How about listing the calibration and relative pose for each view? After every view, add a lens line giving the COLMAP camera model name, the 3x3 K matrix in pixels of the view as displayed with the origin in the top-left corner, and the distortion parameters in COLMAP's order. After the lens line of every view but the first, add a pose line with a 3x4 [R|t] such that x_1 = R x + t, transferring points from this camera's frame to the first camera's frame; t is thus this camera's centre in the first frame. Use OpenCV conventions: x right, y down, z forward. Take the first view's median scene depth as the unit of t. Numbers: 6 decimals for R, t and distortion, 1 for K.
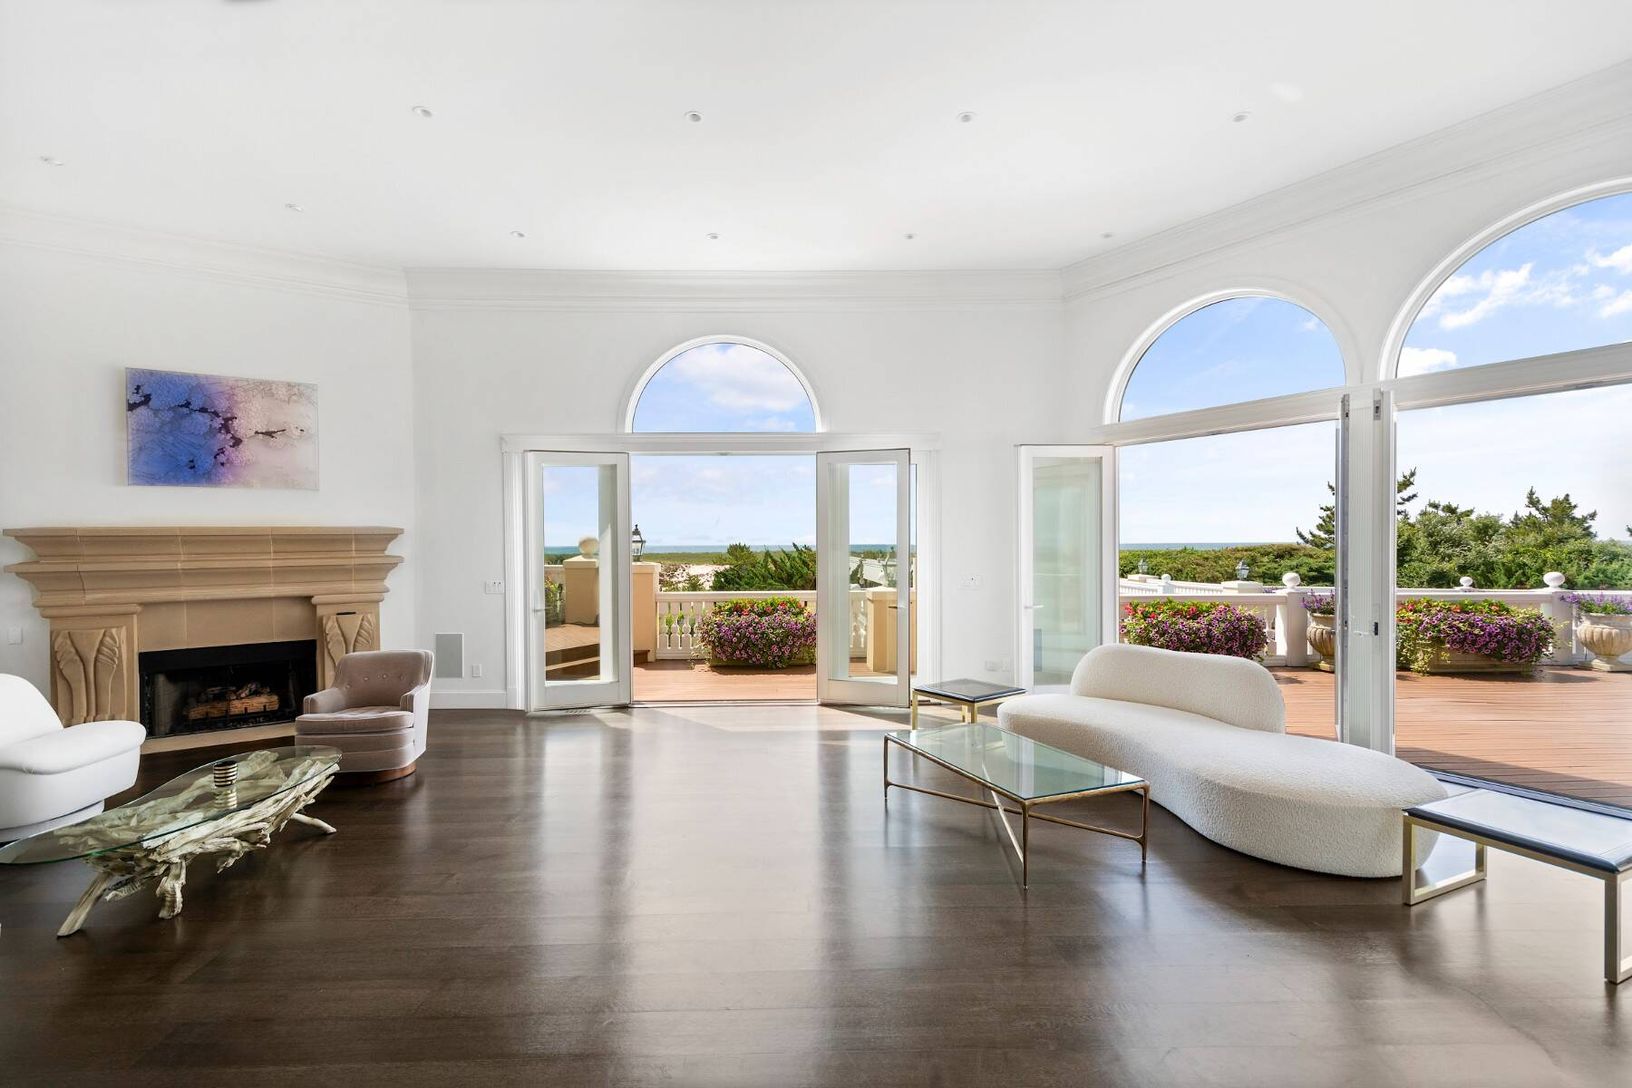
lens RADIAL K [[700.7, 0, 811.6], [0, 700.7, 564.2], [0, 0, 1]] dist [0.001599, -0.000082]
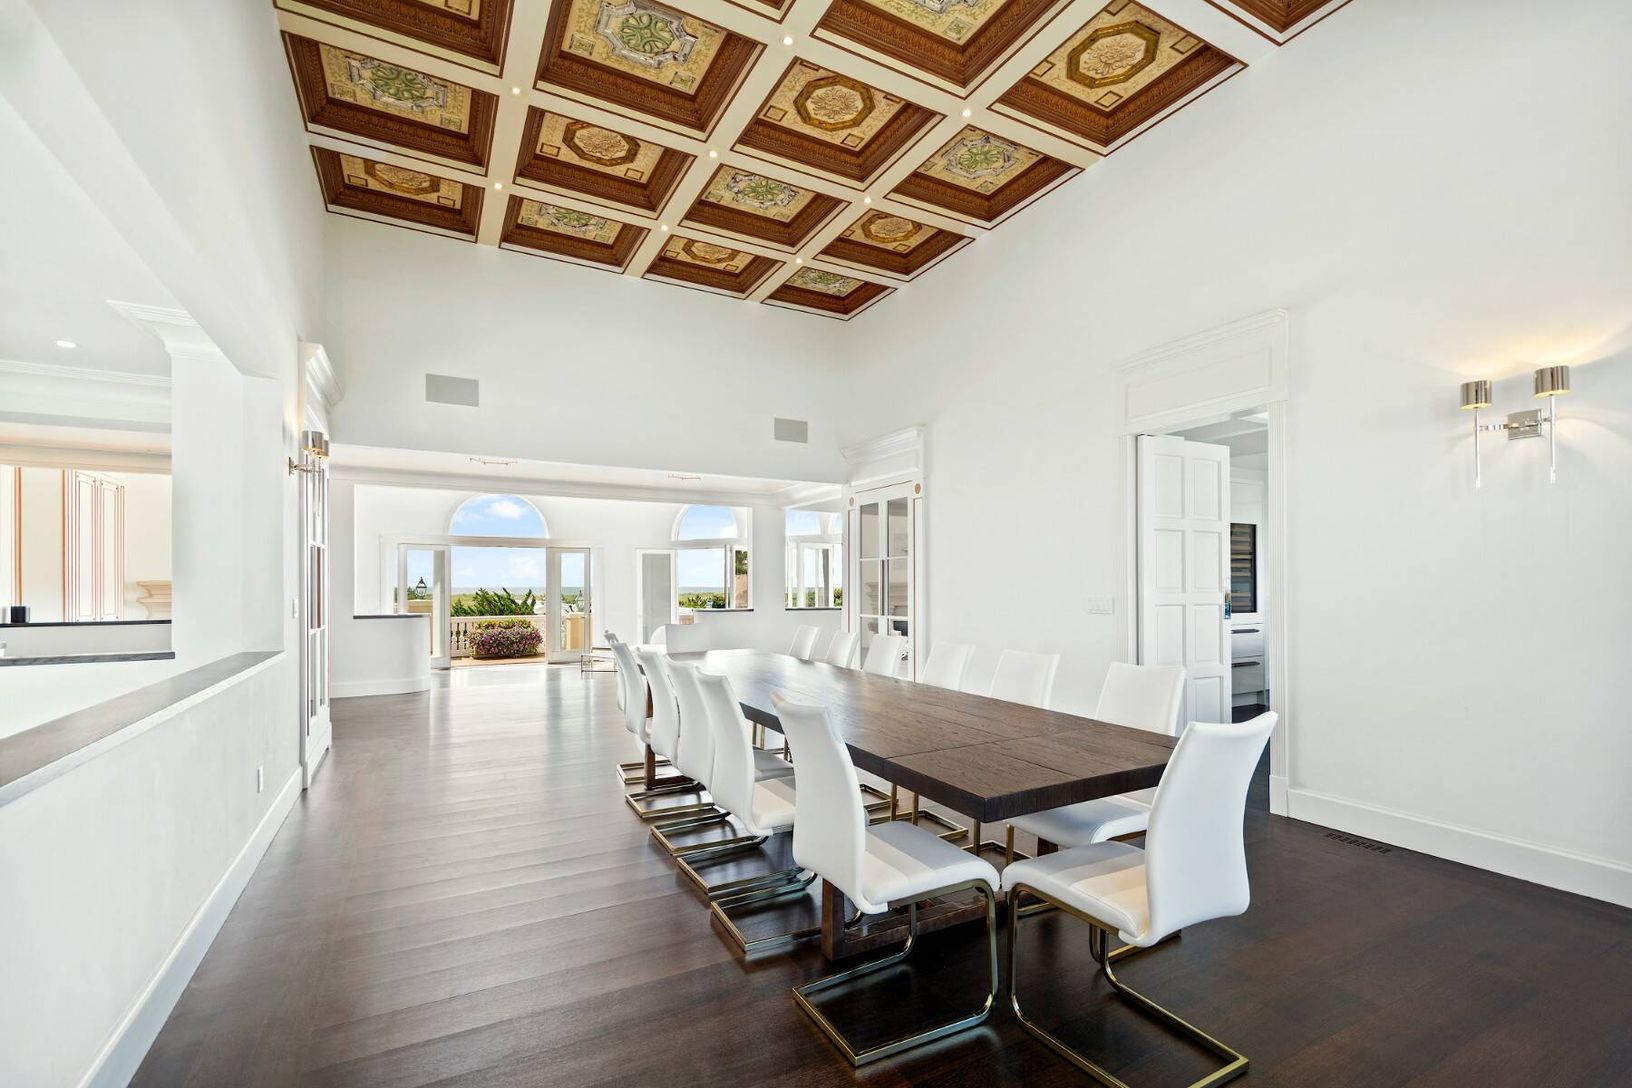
lens RADIAL K [[700.7, 0, 811.6], [0, 700.7, 564.2], [0, 0, 1]] dist [0.001599, -0.000082]
pose [[0.913475, 0.015970, 0.406580, -0.117182], [0.009471, 0.998124, -0.060483, 0.032482], [-0.406784, 0.059101, 0.911611, -1.268275]]
